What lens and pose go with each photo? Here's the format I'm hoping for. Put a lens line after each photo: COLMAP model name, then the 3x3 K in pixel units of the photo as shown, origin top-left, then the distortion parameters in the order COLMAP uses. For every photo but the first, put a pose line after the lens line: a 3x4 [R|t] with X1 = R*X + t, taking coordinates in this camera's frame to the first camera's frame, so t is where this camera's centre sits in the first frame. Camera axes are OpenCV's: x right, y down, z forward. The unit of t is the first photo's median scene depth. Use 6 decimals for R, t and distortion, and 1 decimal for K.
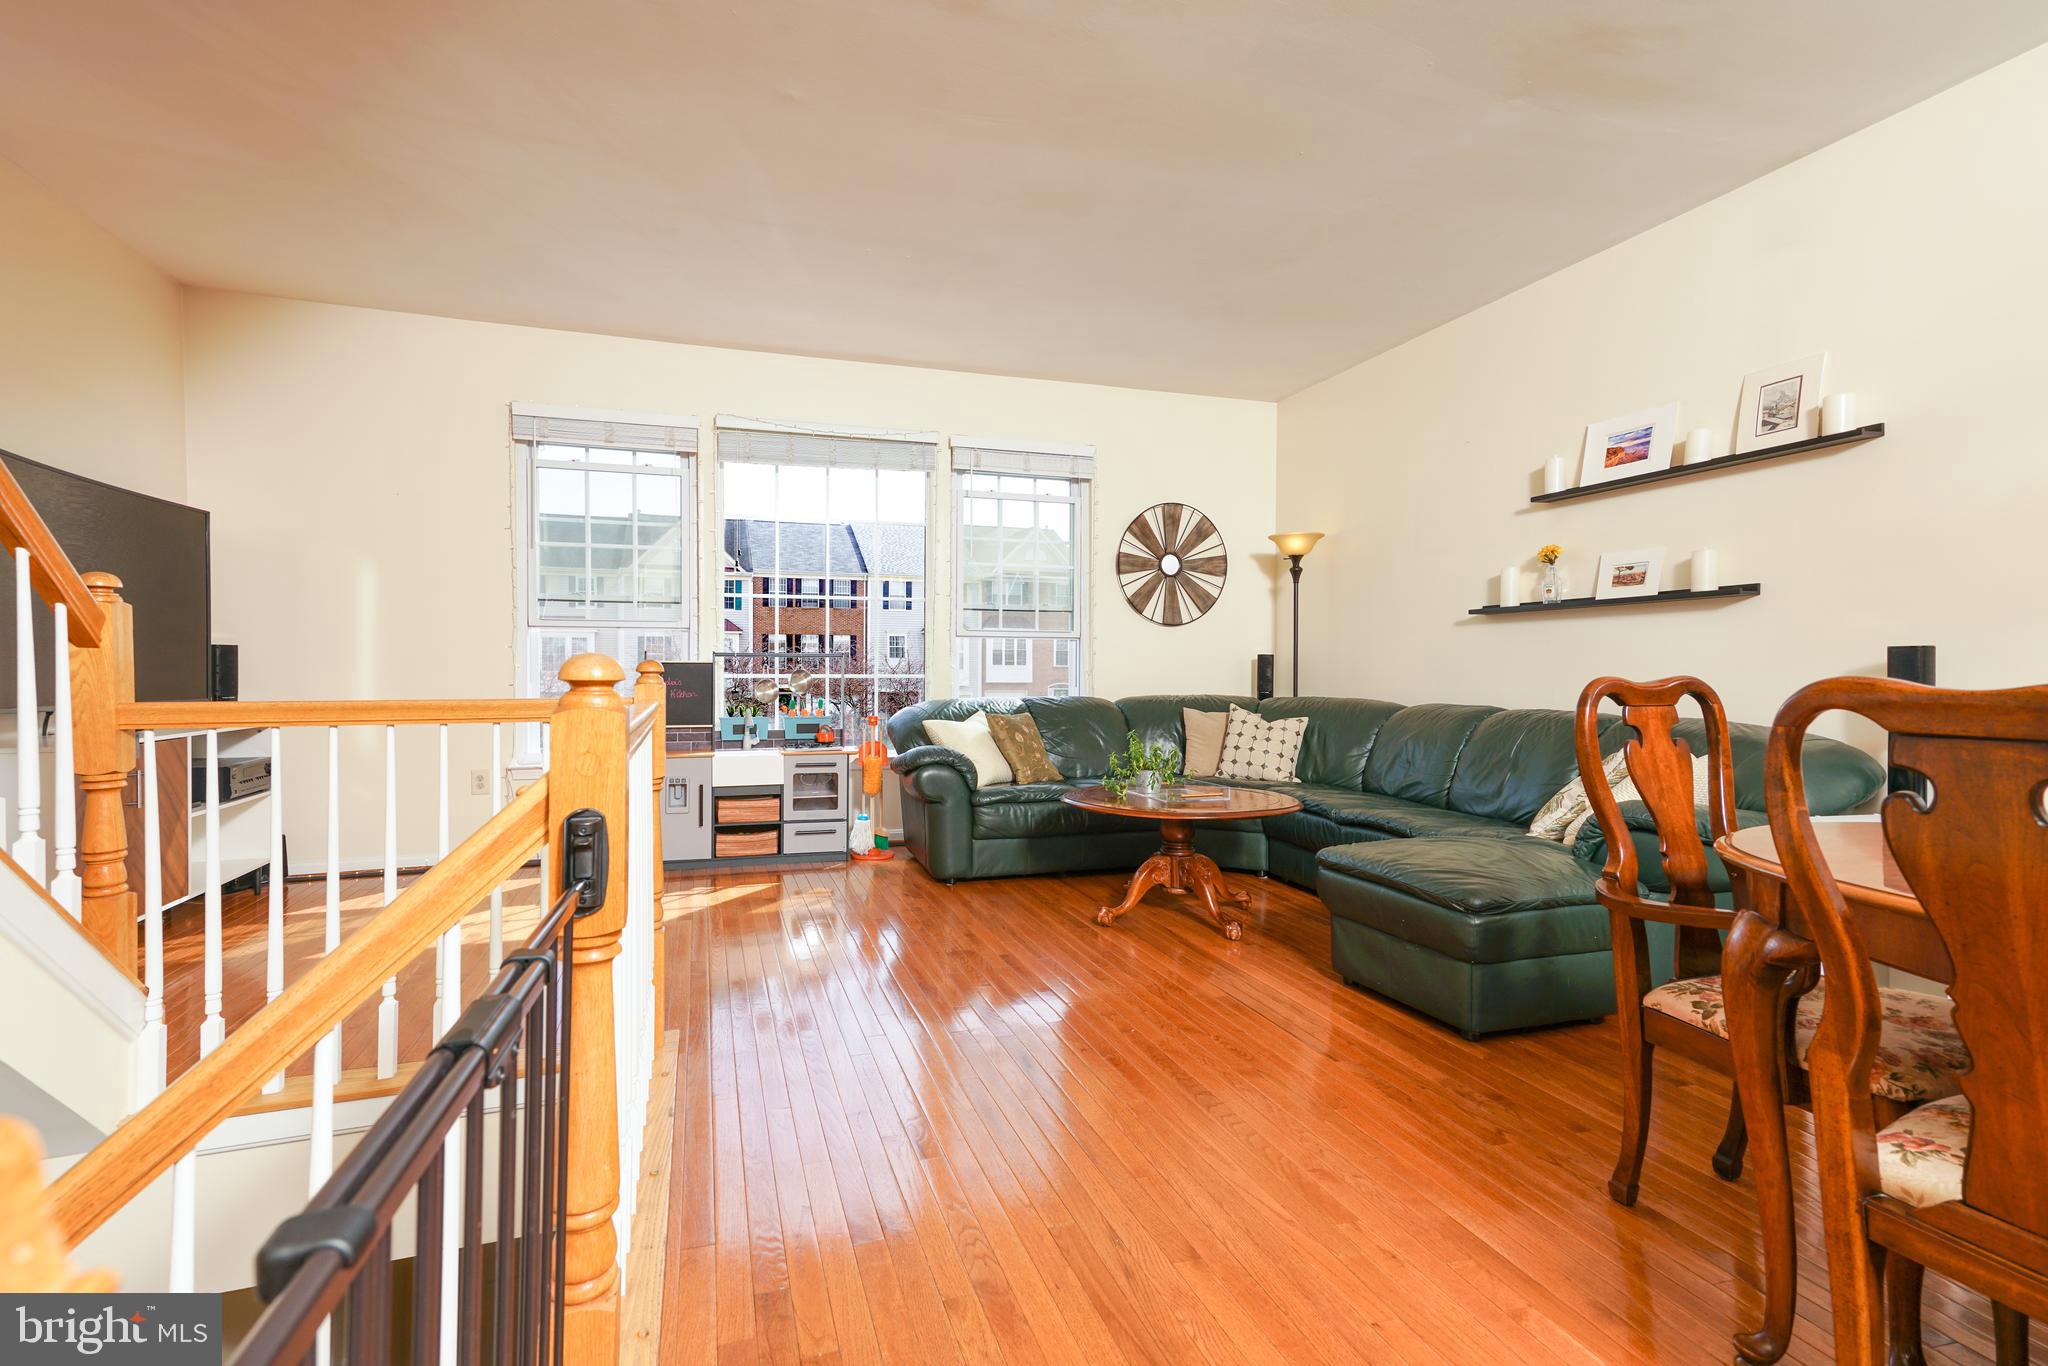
lens RADIAL K [[926.3, 0, 1021.8], [0, 926.3, 676.4], [0, 0, 1]] dist [-0.010721, 0.000729]
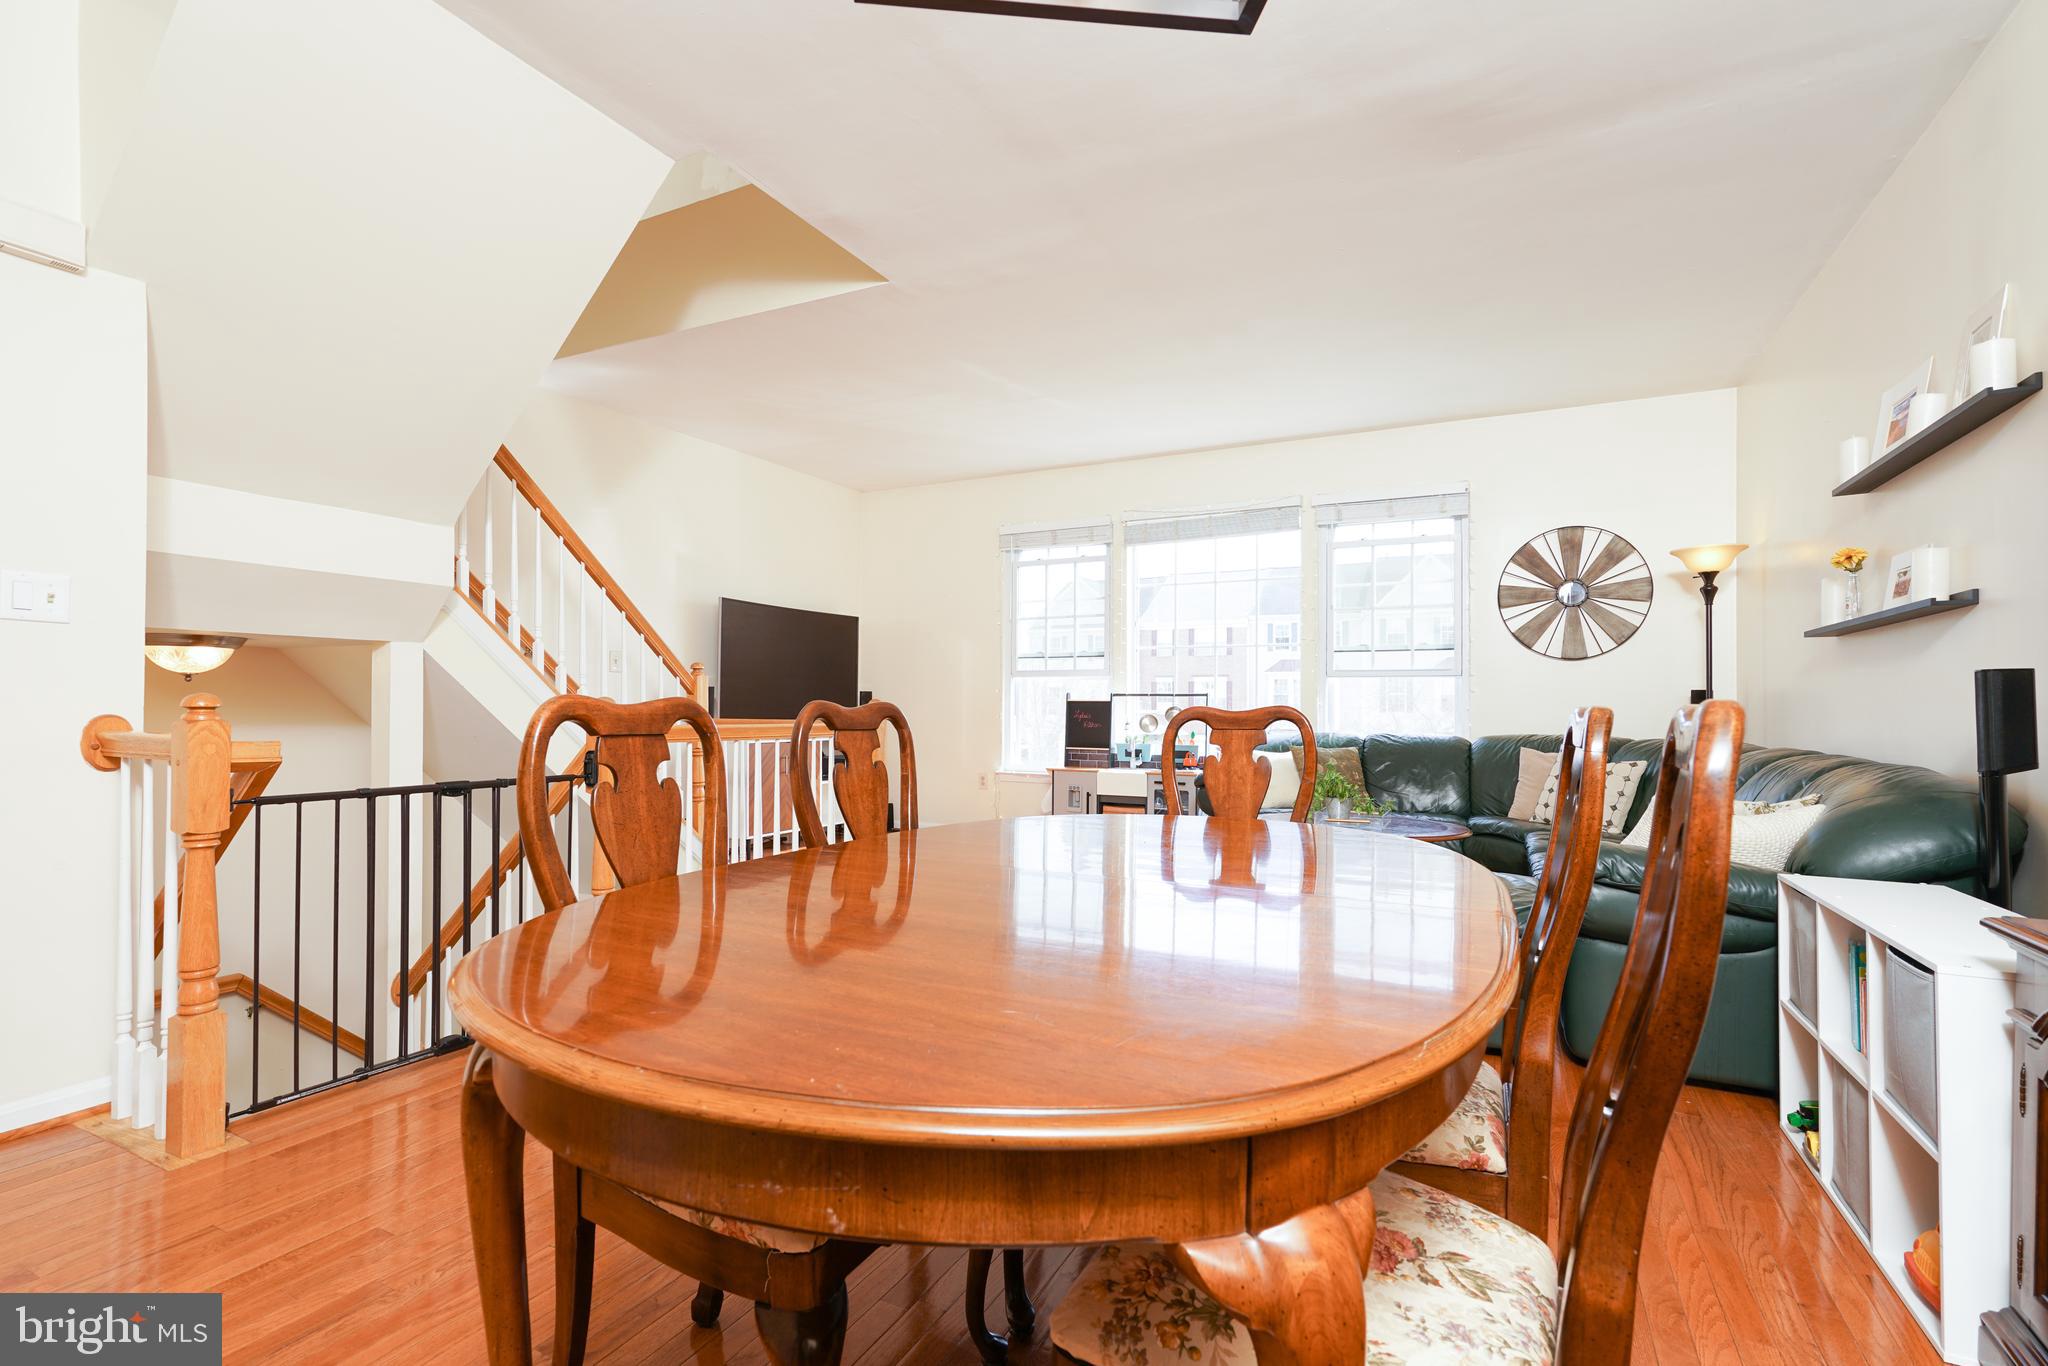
lens RADIAL K [[926.3, 0, 1016.2], [0, 926.3, 690.9], [0, 0, 1]] dist [-0.010721, 0.000729]
pose [[0.727888, -0.010823, -0.685610, 0.392796], [-0.010016, 0.999601, -0.026414, 0.005555], [0.685622, 0.026093, 0.727490, -0.039325]]
